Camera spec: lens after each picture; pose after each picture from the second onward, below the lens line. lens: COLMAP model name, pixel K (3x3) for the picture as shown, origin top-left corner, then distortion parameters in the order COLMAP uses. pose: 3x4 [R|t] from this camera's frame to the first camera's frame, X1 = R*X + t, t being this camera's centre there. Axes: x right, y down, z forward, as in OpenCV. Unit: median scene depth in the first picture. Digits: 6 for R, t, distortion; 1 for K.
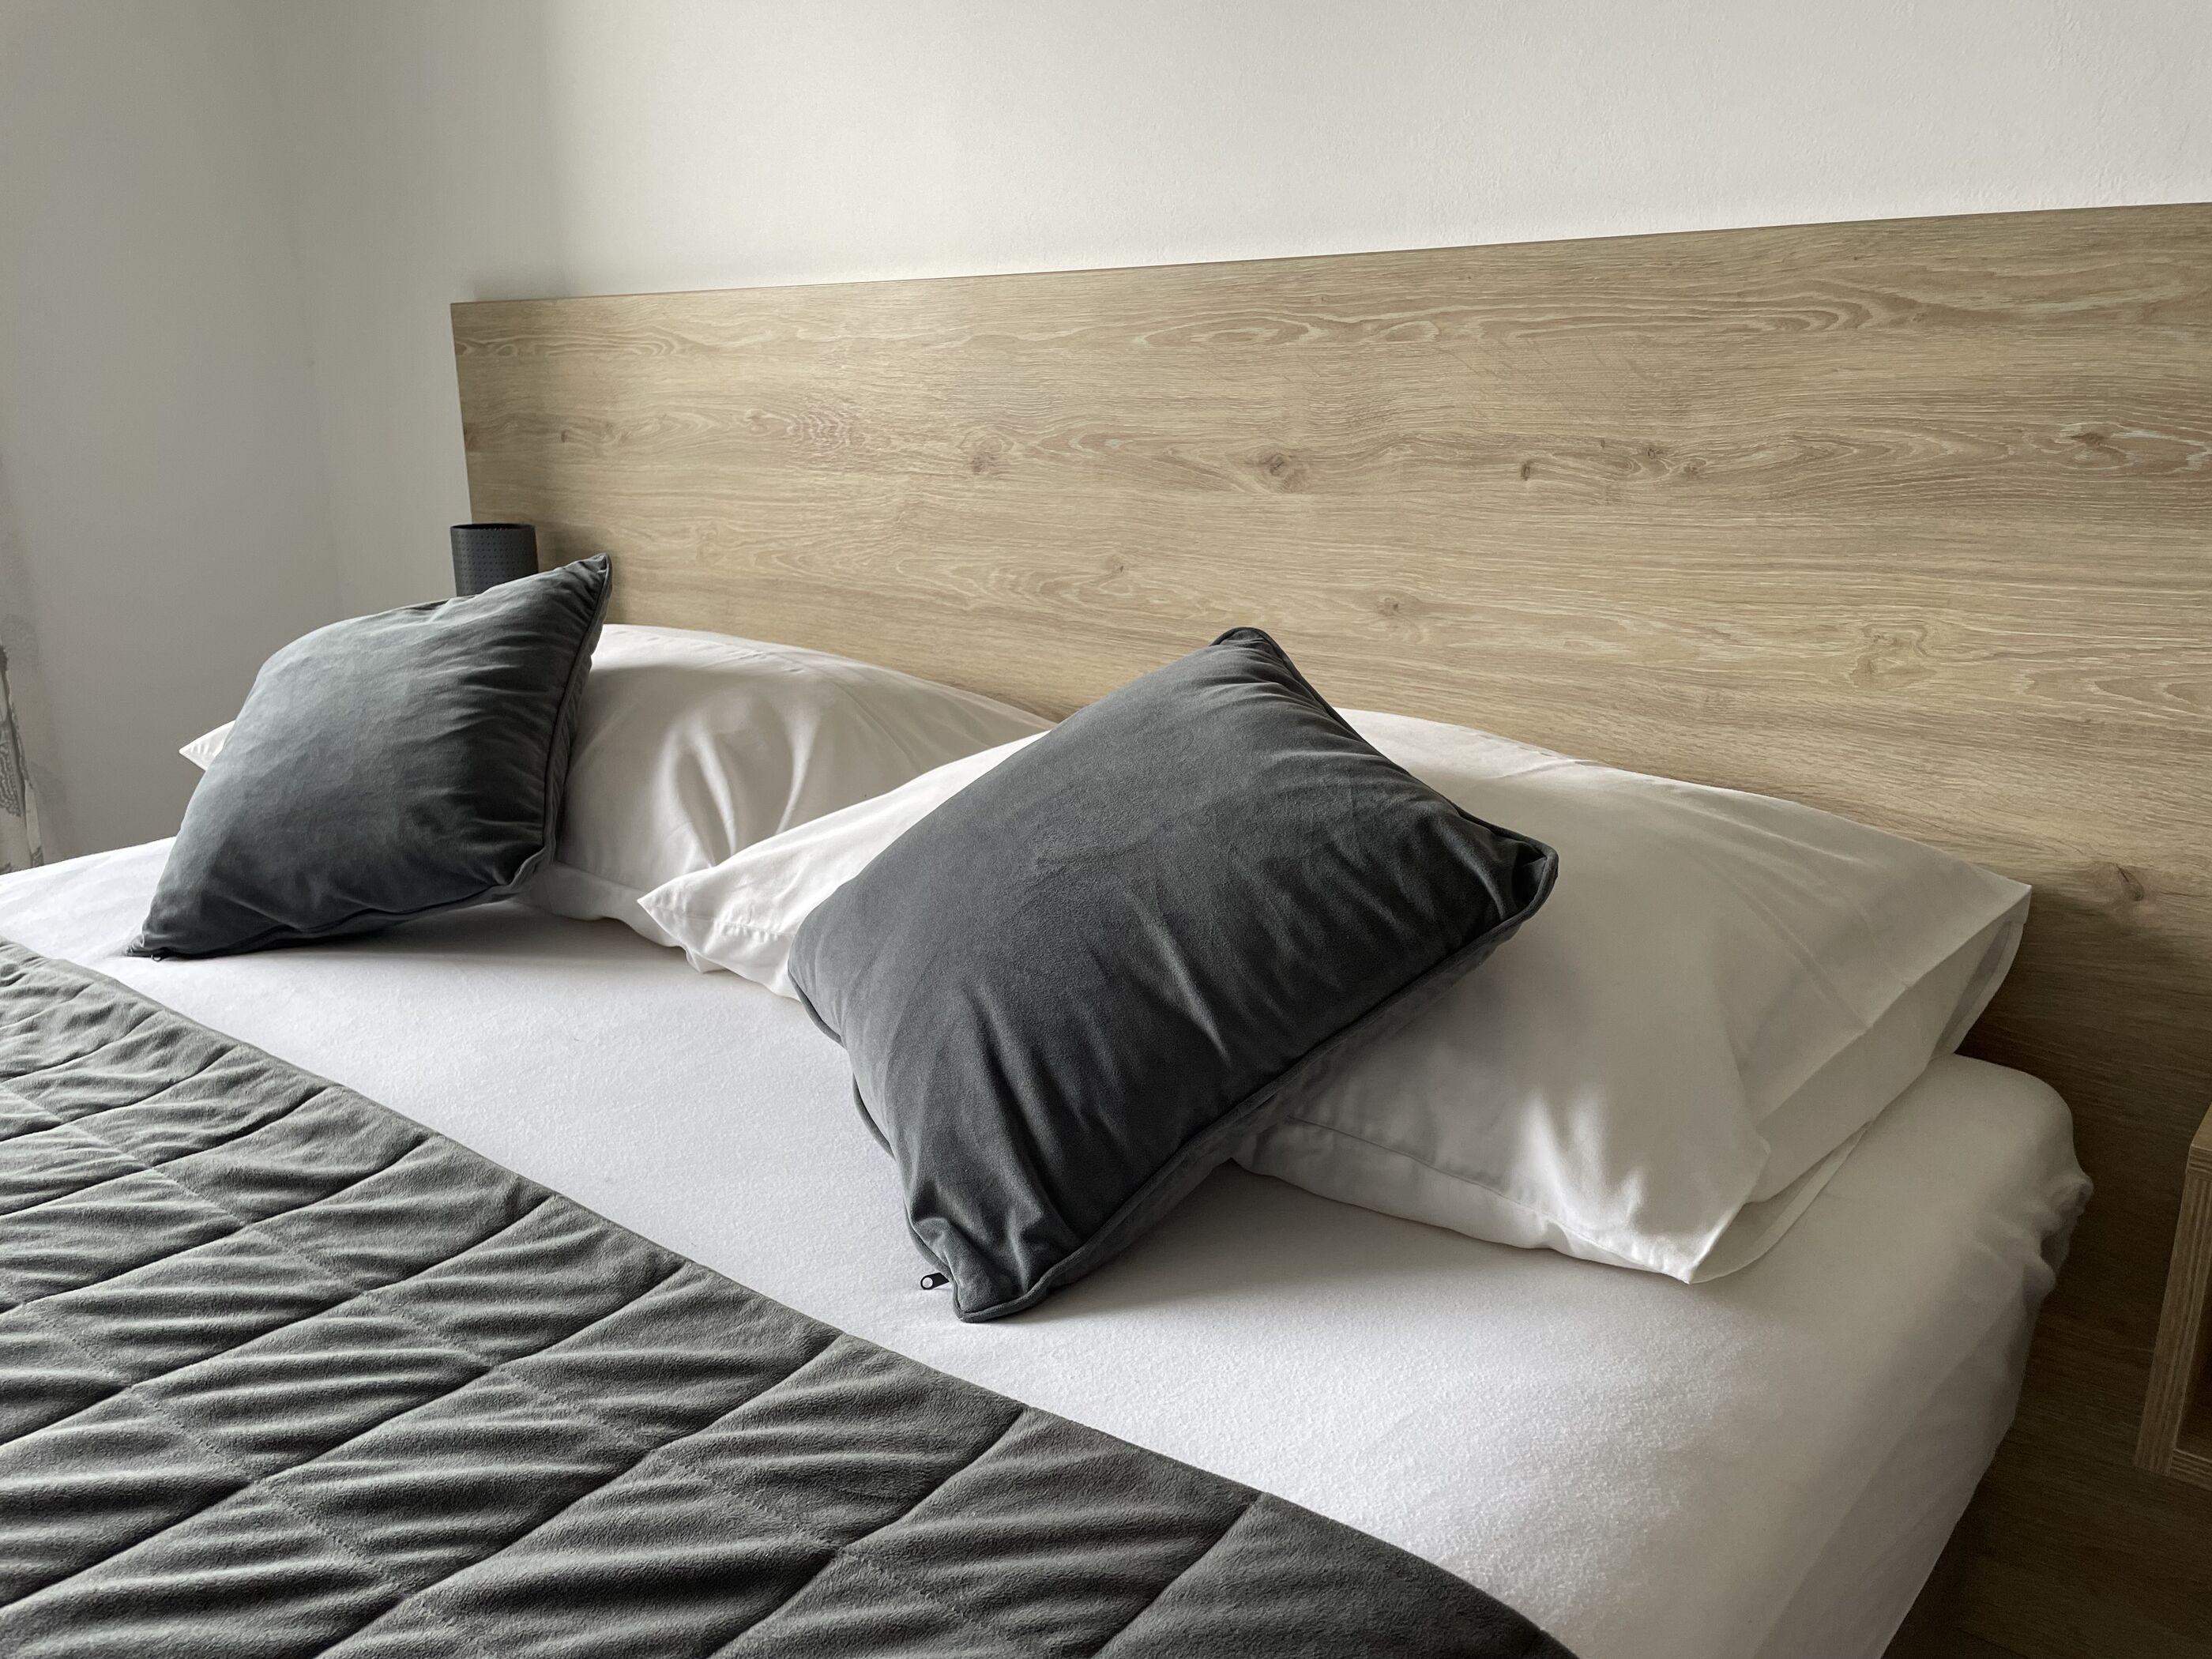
lens RADIAL K [[1666.9, 0, 1099.4], [0, 1666.9, 821.6], [0, 0, 1]] dist [0.107250, -0.135925]
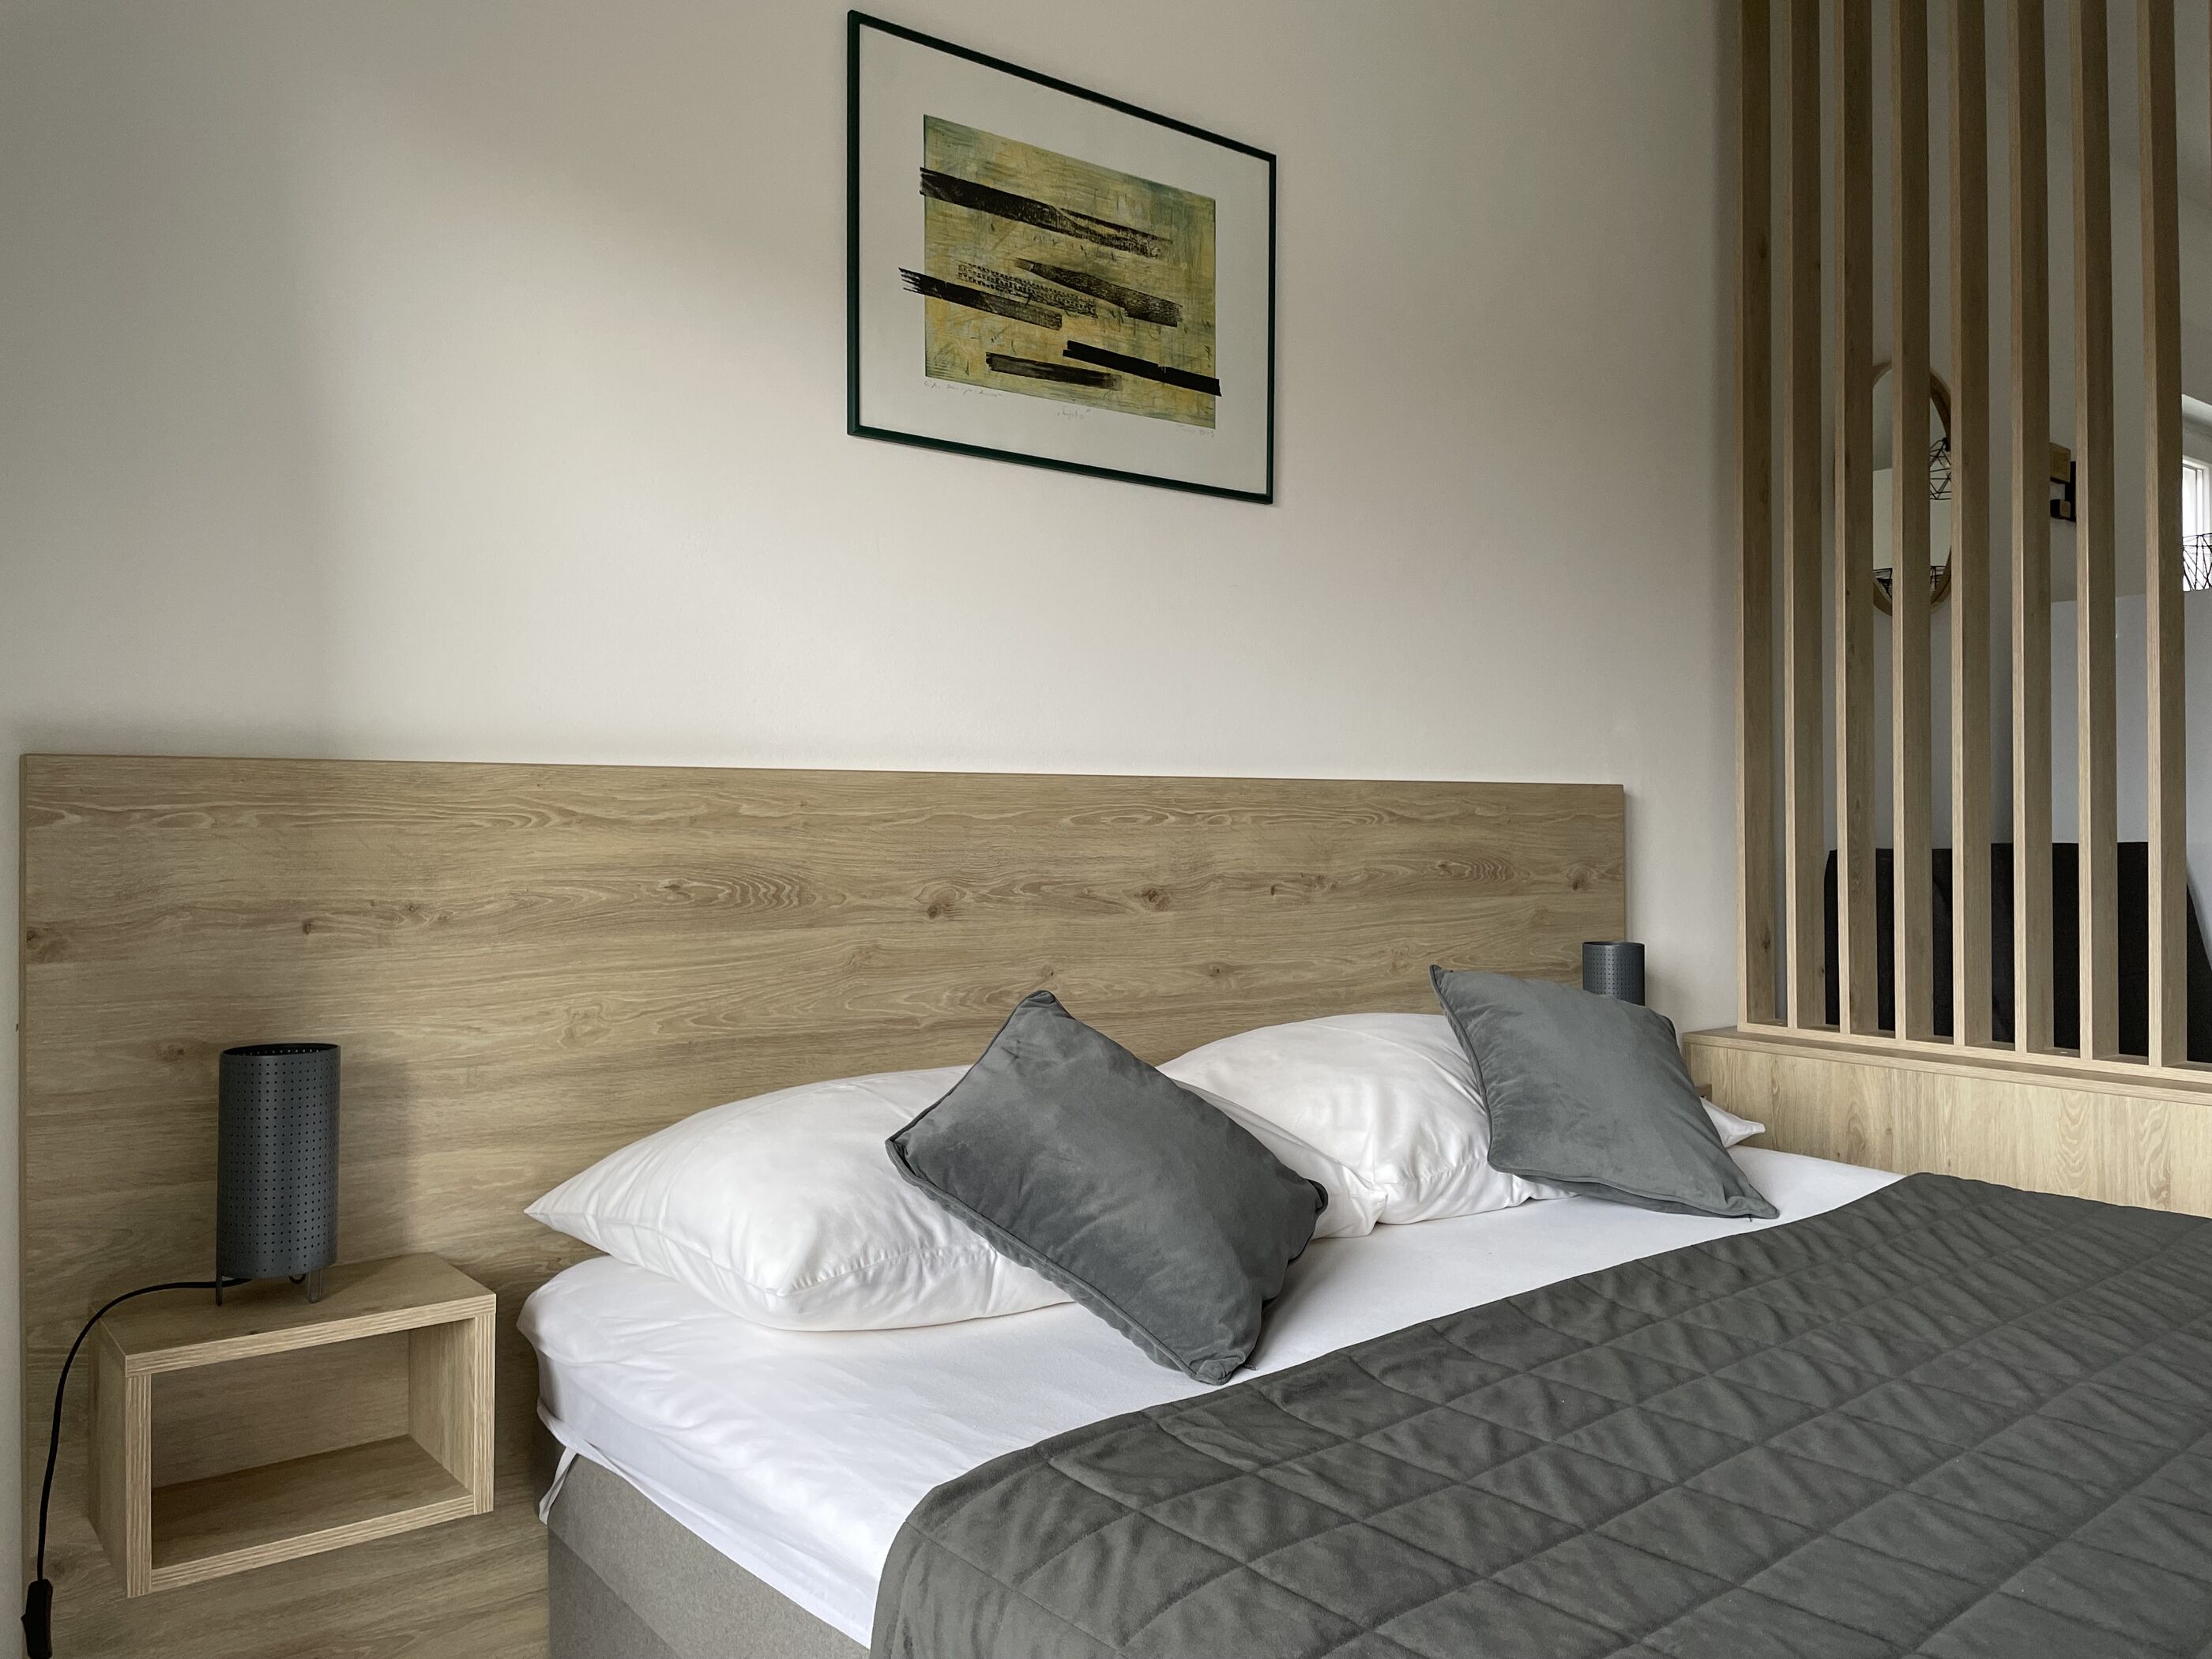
lens RADIAL K [[1666.9, 0, 1099.4], [0, 1666.9, 821.6], [0, 0, 1]] dist [0.107250, -0.135925]
pose [[0.211525, 0.005599, 0.977357, -1.597882], [0.252227, 0.965799, -0.060121, -0.213234], [-0.944266, 0.259233, 0.202878, 0.758189]]
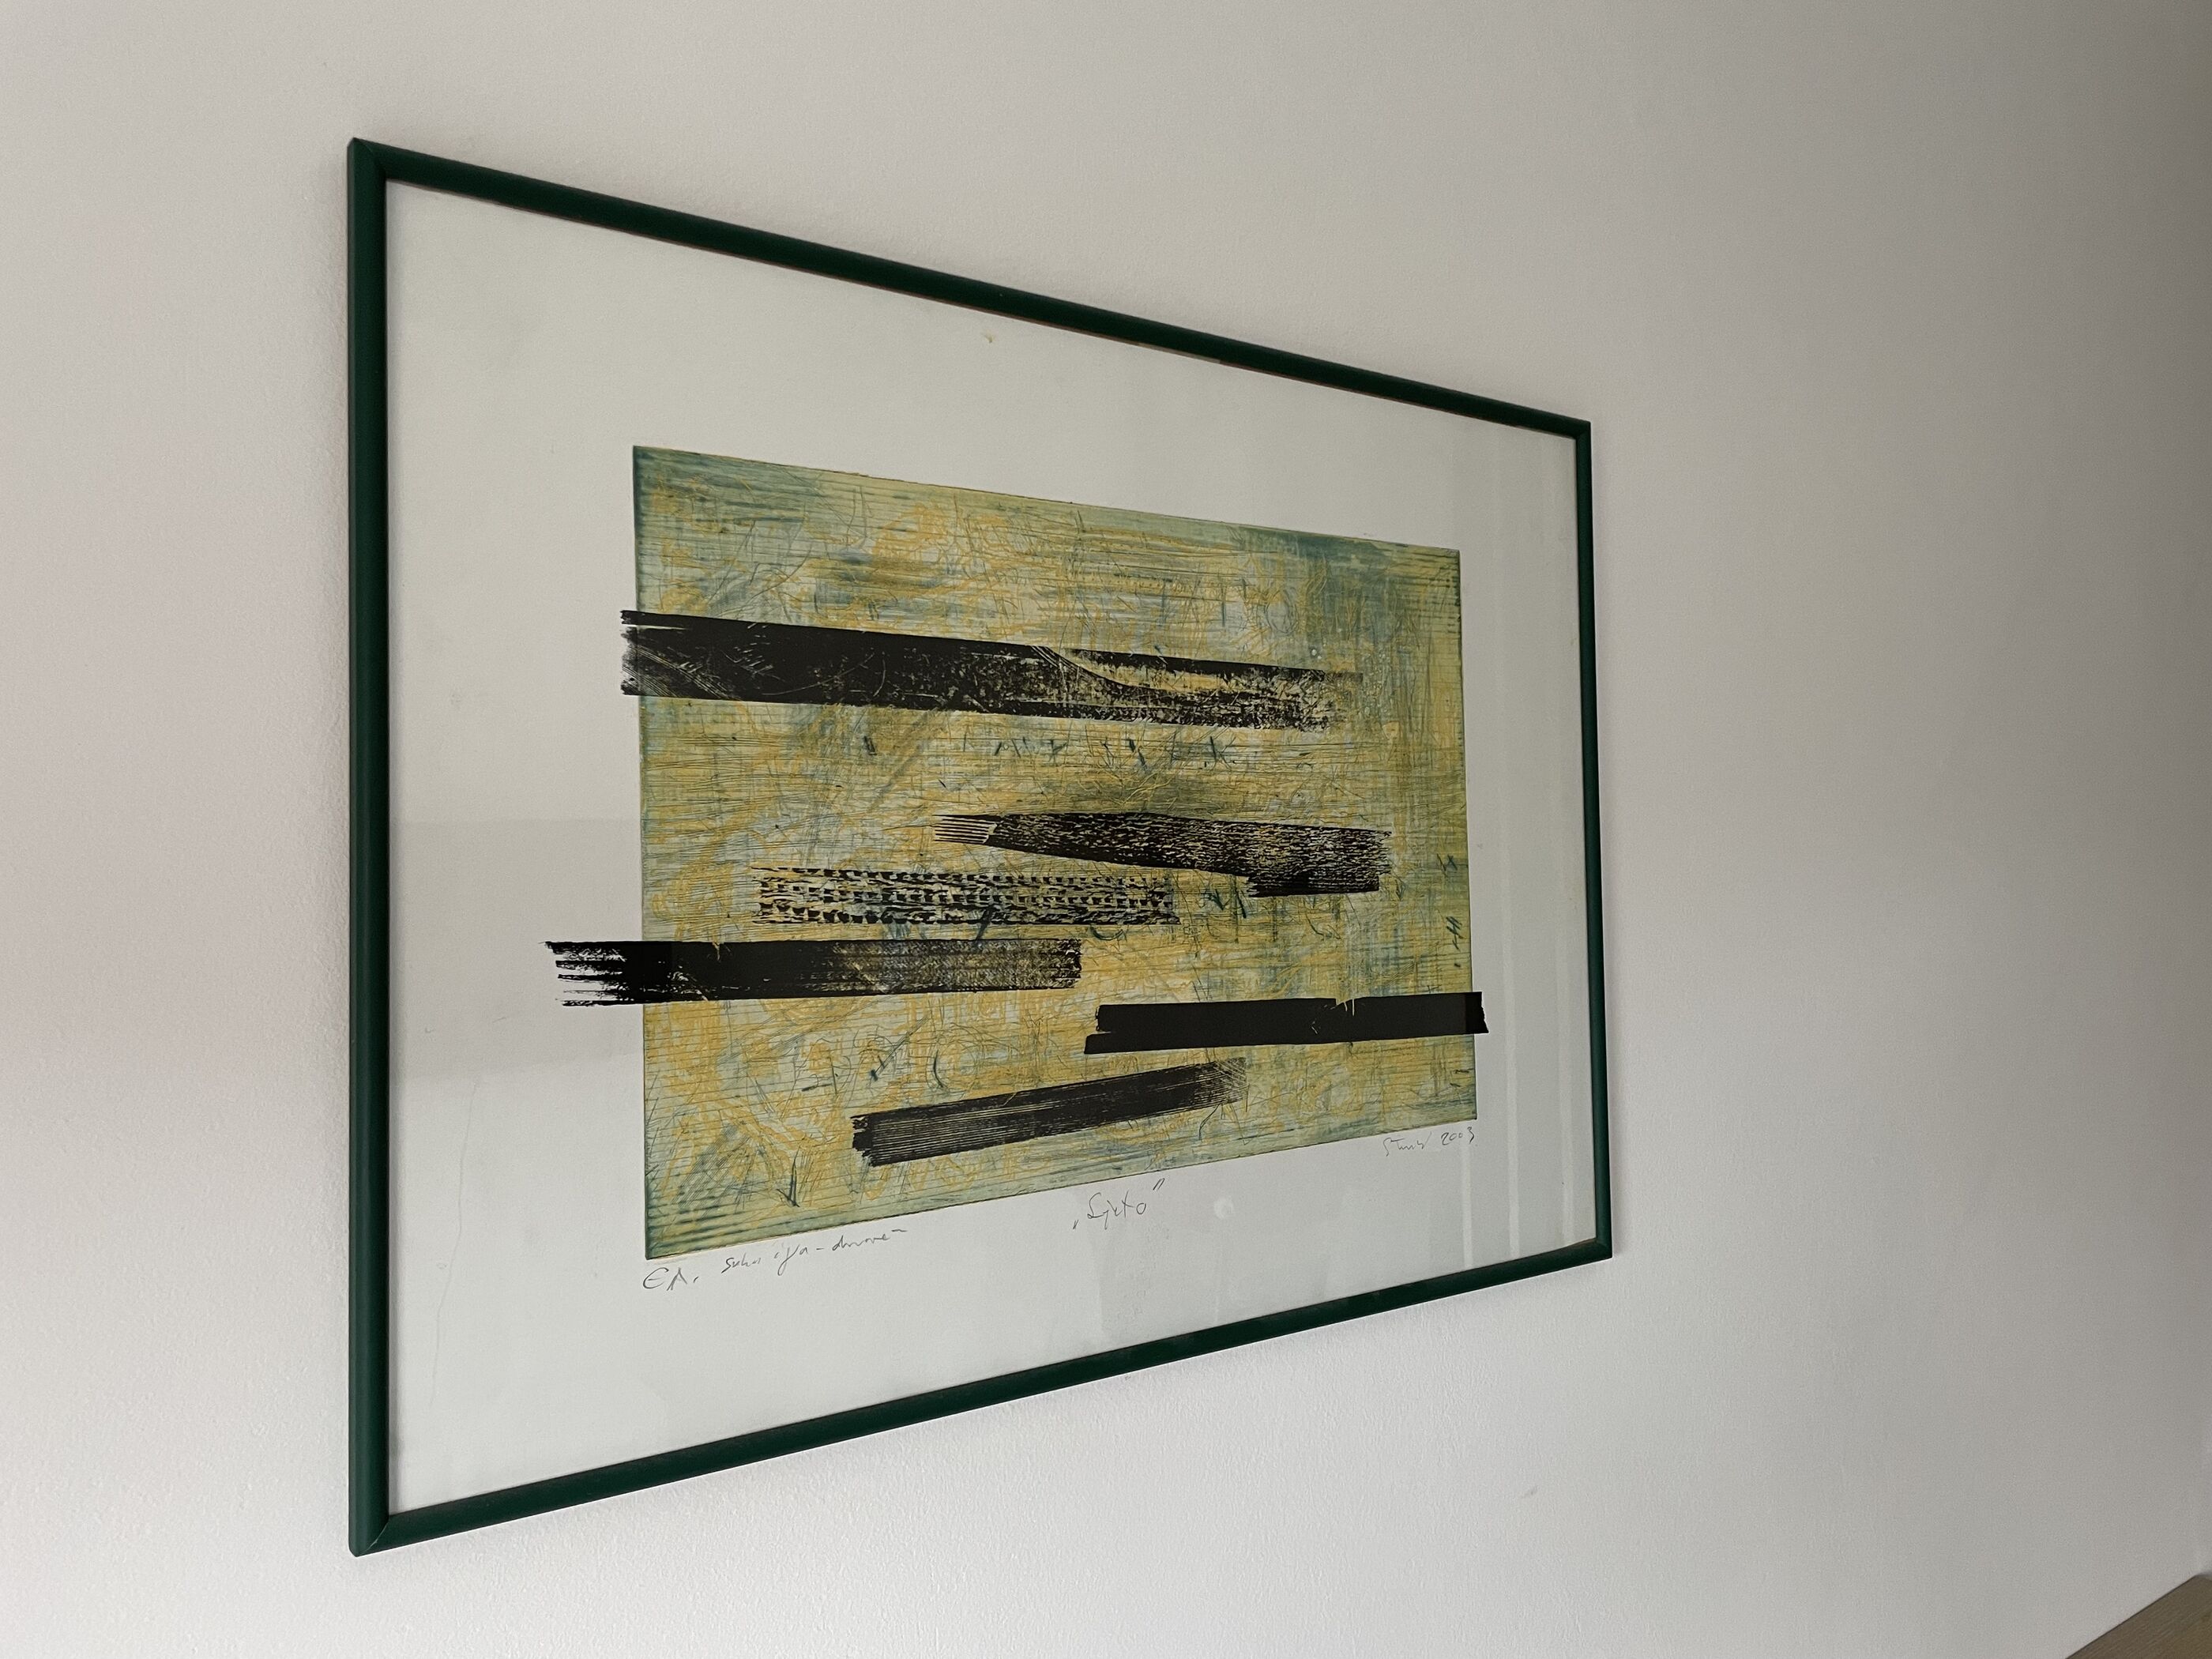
lens RADIAL K [[1666.9, 0, 1099.4], [0, 1666.9, 821.6], [0, 0, 1]] dist [0.107250, -0.135925]
pose [[0.233982, 0.030174, 0.971773, -0.534866], [0.272419, 0.957445, -0.095321, -0.799748], [-0.933296, 0.287033, 0.215805, 0.857247]]
